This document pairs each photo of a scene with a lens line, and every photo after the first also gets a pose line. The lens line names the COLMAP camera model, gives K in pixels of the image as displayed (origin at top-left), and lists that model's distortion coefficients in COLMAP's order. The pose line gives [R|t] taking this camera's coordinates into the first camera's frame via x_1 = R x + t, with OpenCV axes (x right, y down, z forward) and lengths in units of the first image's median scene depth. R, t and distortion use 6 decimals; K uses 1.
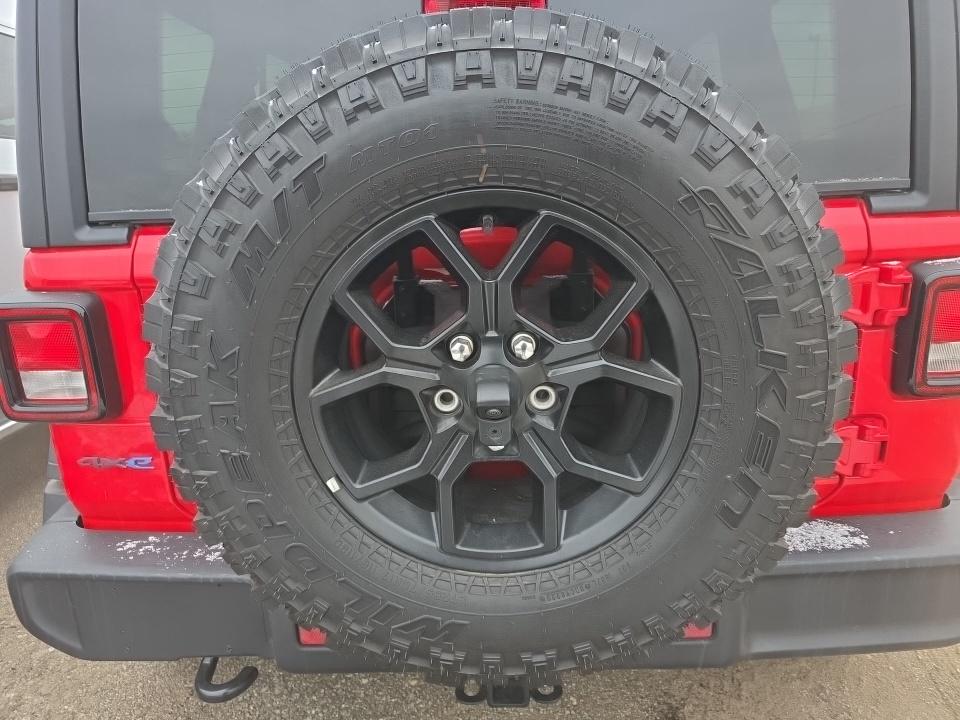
lens RADIAL K [[705.6, 0, 480.0], [0, 705.6, 360.0], [0, 0, 1]] dist [0.075992, -0.000218]
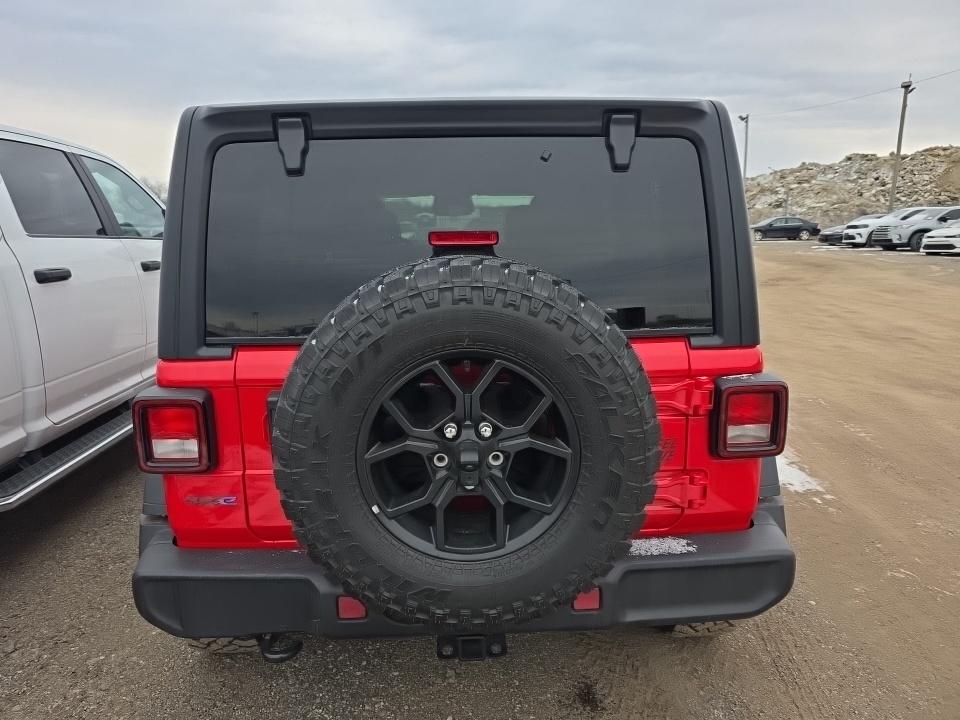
lens RADIAL K [[662.4, 0, 472.9], [0, 662.4, 362.4], [0, 0, 1]] dist [0.063445, -0.003336]
pose [[0.998347, 0.011265, 0.056359, -0.065348], [-0.006711, 0.996744, -0.080356, -0.054098], [-0.057081, 0.079845, 0.995172, -0.671921]]
